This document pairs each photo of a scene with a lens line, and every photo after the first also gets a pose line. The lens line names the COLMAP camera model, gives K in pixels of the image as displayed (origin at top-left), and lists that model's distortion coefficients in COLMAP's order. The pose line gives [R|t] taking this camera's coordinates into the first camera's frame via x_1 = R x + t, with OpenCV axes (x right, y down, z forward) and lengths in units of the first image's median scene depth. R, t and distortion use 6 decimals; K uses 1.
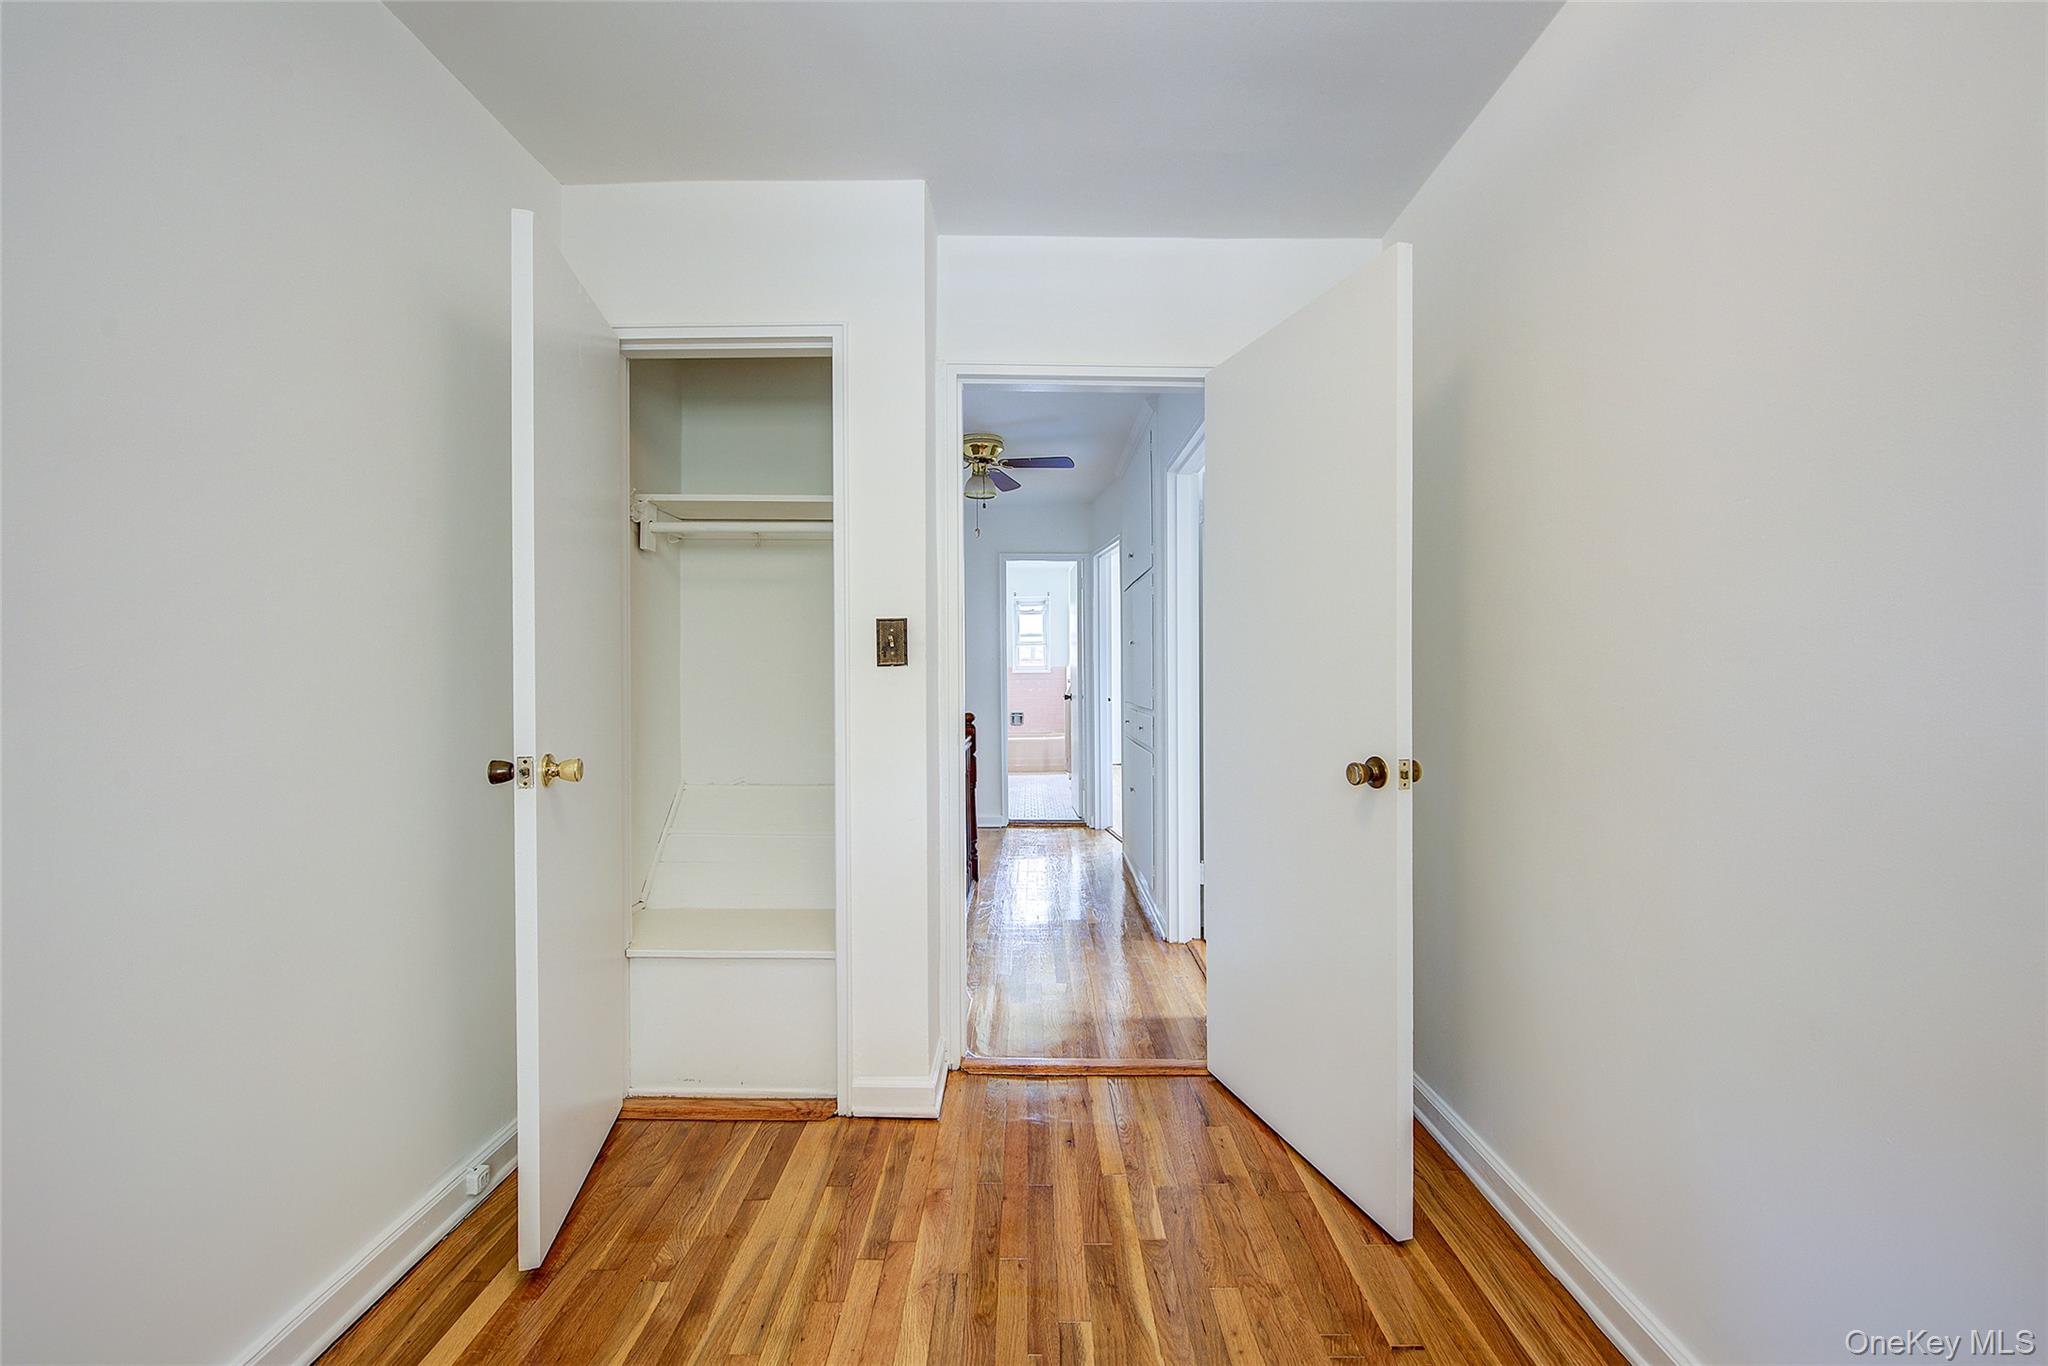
lens RADIAL K [[812.3, 0, 1023.0], [0, 812.3, 675.3], [0, 0, 1]] dist [-0.000013, 0.000002]
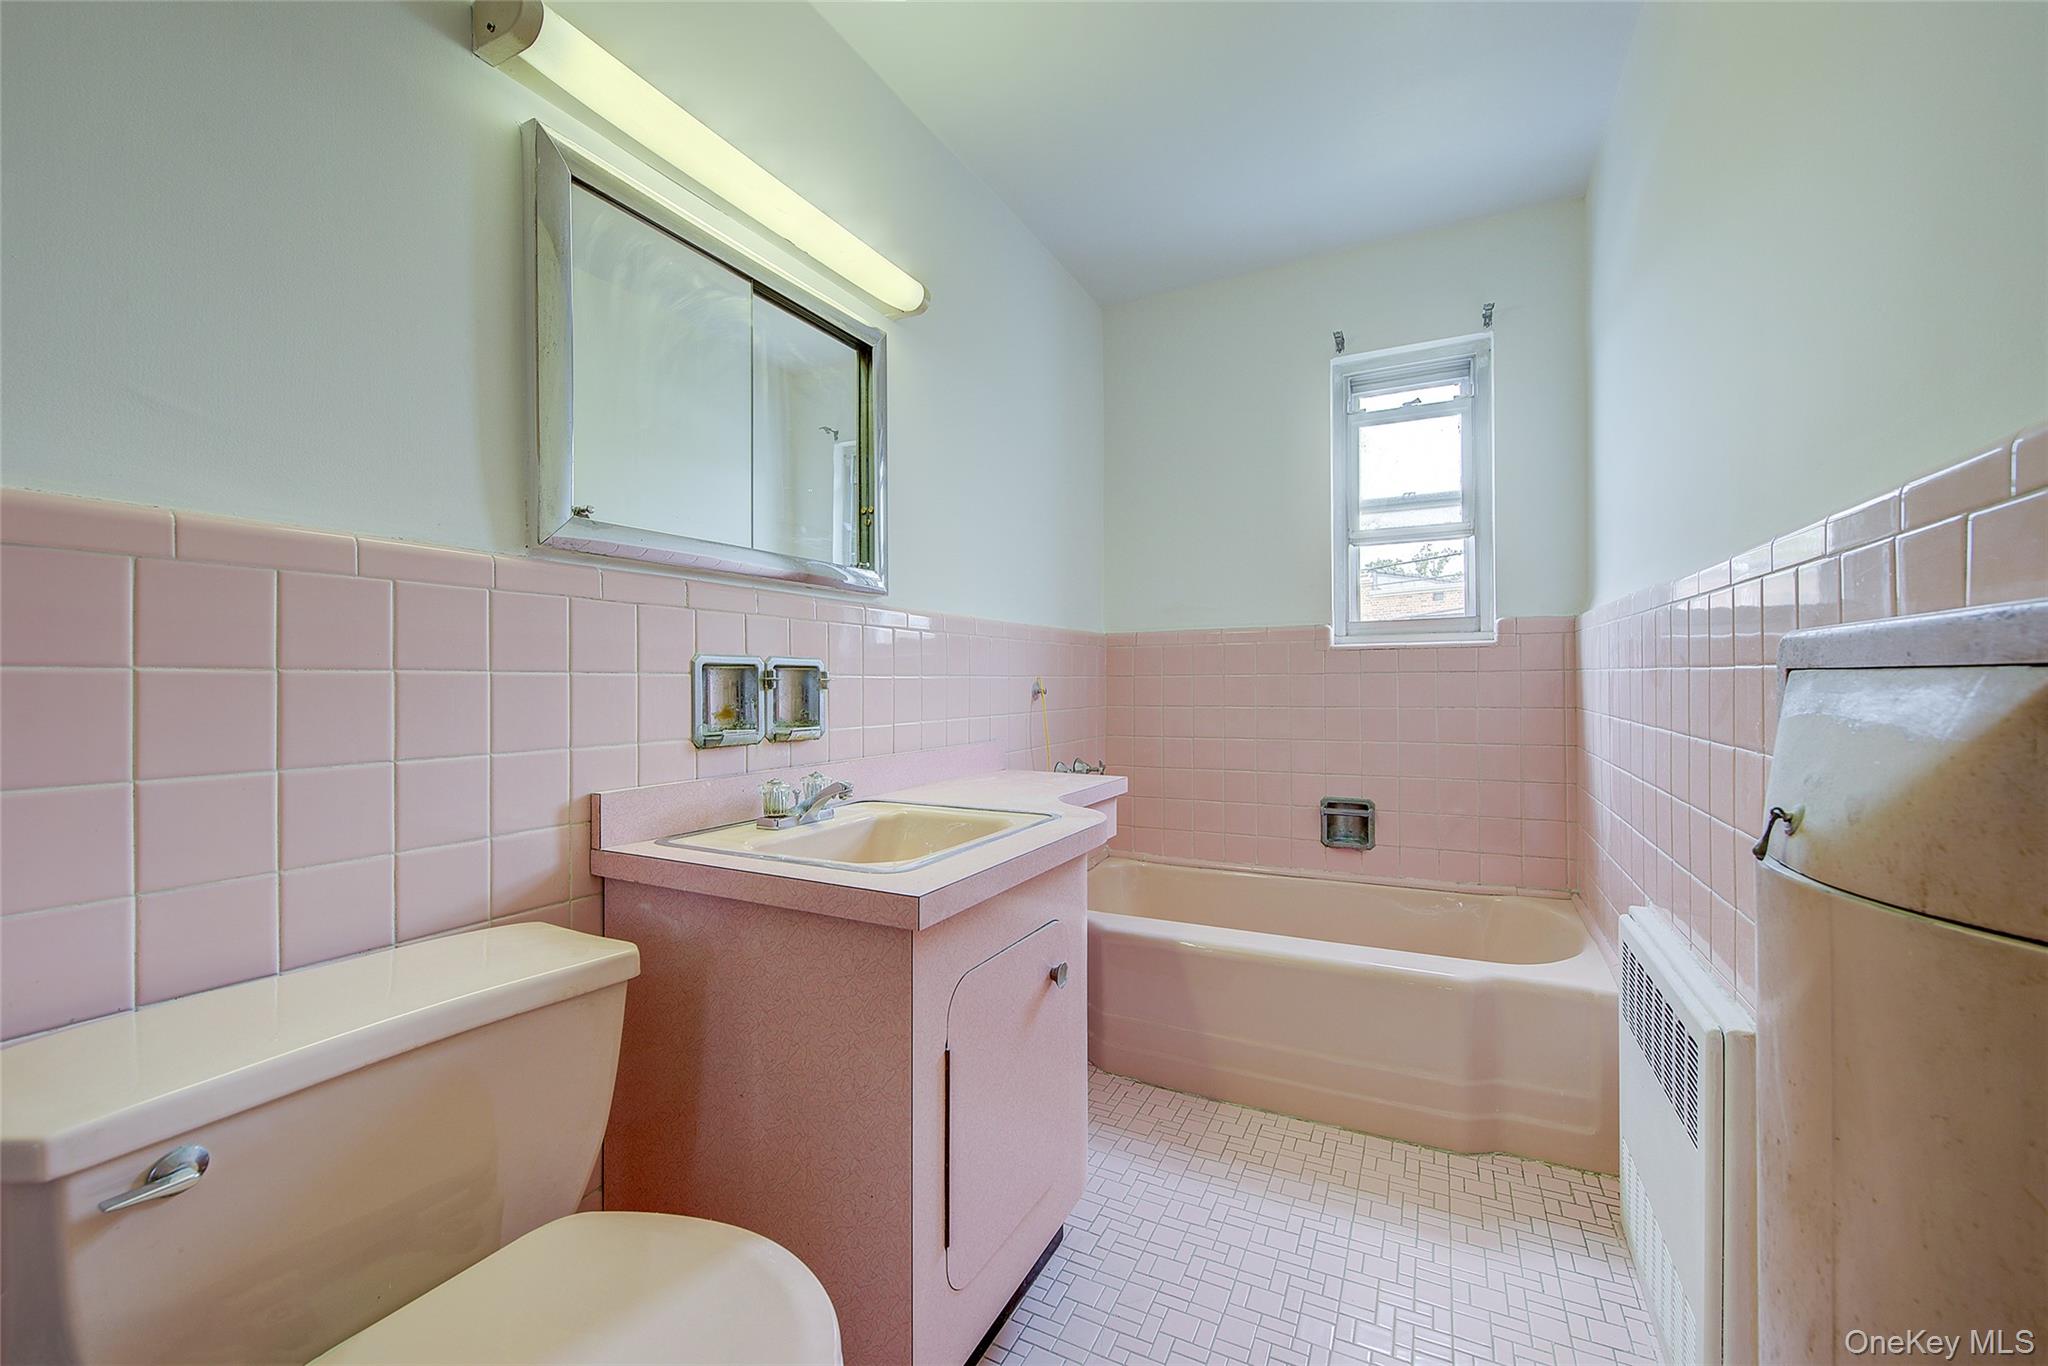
lens RADIAL K [[812.3, 0, 1022.2], [0, 812.3, 680.8], [0, 0, 1]] dist [-0.000013, 0.000002]
pose [[0.888895, -0.004582, -0.458089, 0.018442], [0.000537, 0.999960, -0.008961, 0.010436], [0.458111, 0.007719, 0.888861, 0.713788]]
